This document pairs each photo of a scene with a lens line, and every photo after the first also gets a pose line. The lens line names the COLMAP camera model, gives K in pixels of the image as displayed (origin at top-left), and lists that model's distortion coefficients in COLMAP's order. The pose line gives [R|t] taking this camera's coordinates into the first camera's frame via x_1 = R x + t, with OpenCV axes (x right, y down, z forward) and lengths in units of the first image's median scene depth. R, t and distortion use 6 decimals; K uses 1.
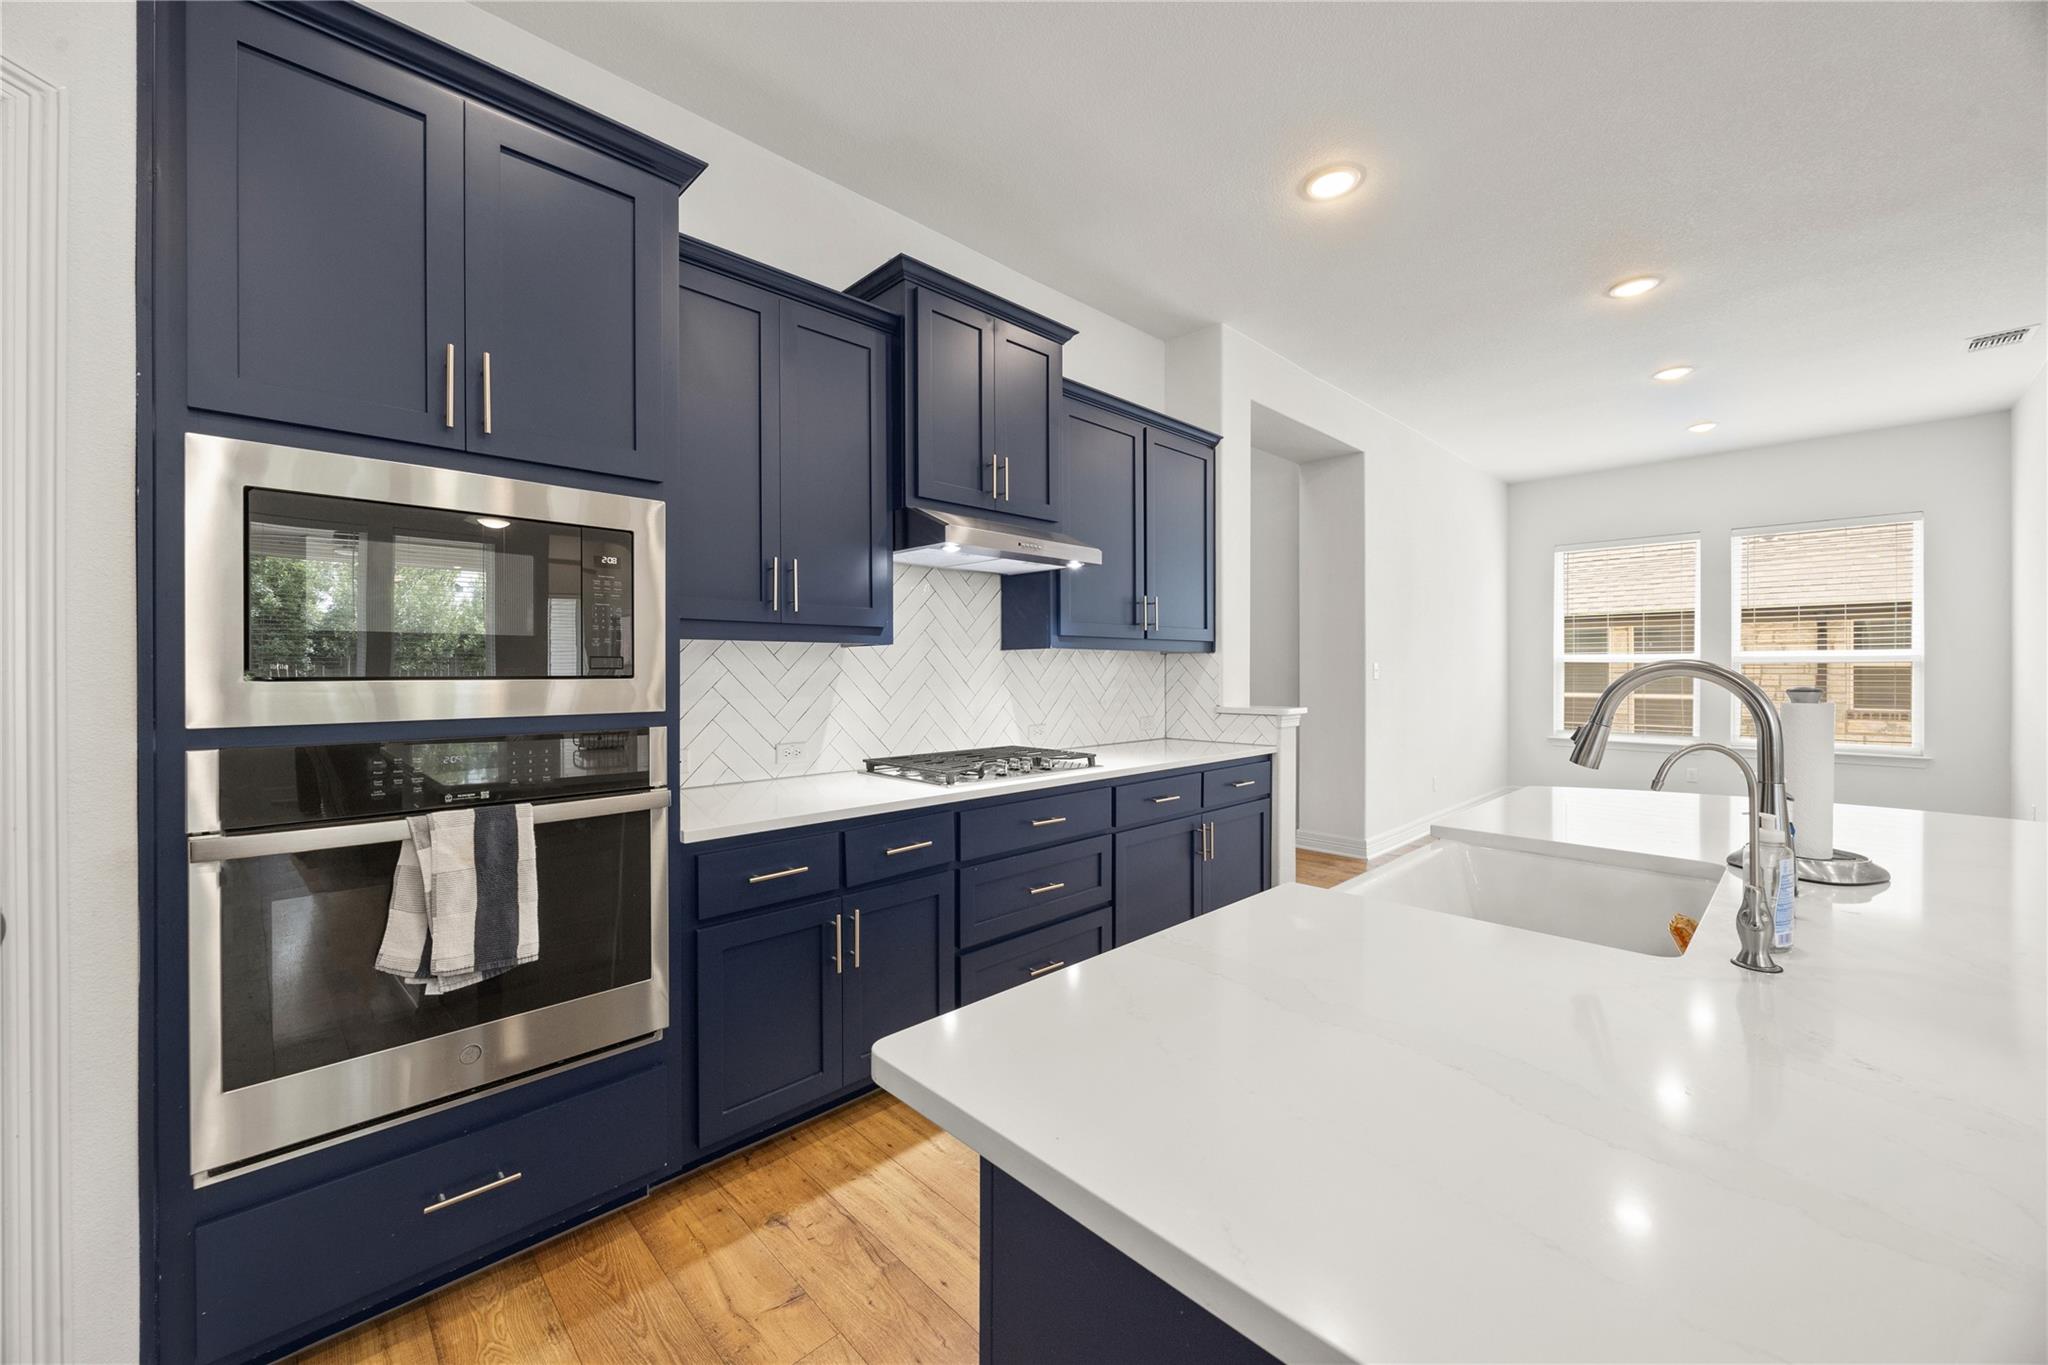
lens RADIAL K [[788.7, 0, 1006.2], [0, 788.7, 671.4], [0, 0, 1]] dist [0.001160, 0.000083]
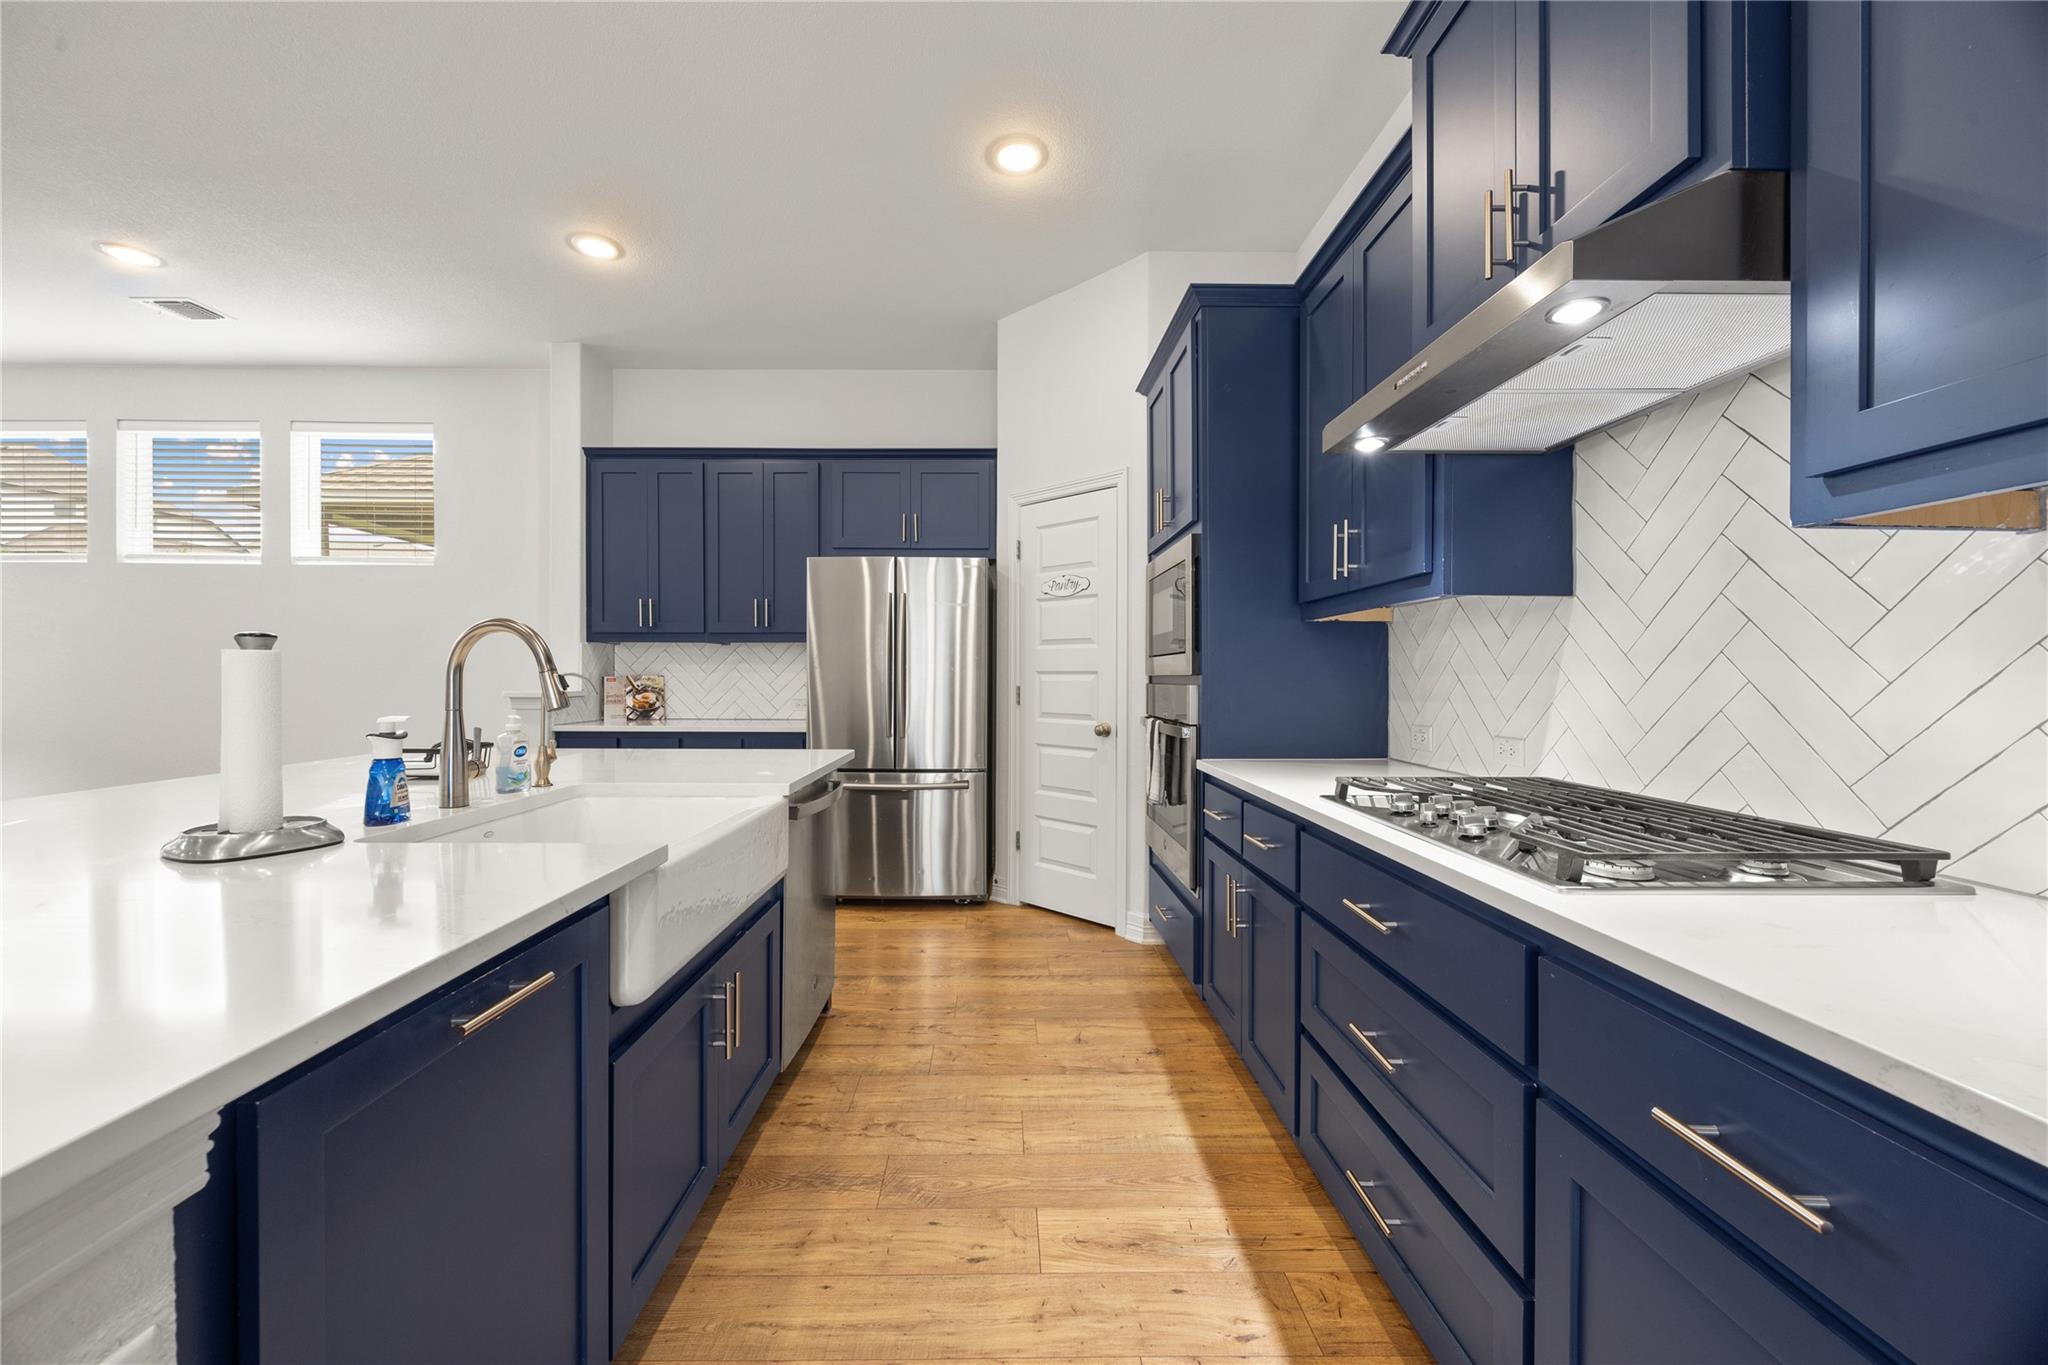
lens RADIAL K [[788.7, 0, 1013.4], [0, 788.7, 679.4], [0, 0, 1]] dist [0.001160, 0.000083]
pose [[-0.684022, 0.002930, -0.729455, 0.832426], [-0.003555, 0.999967, 0.007350, 0.047001], [0.729452, 0.007621, -0.683989, 1.685820]]
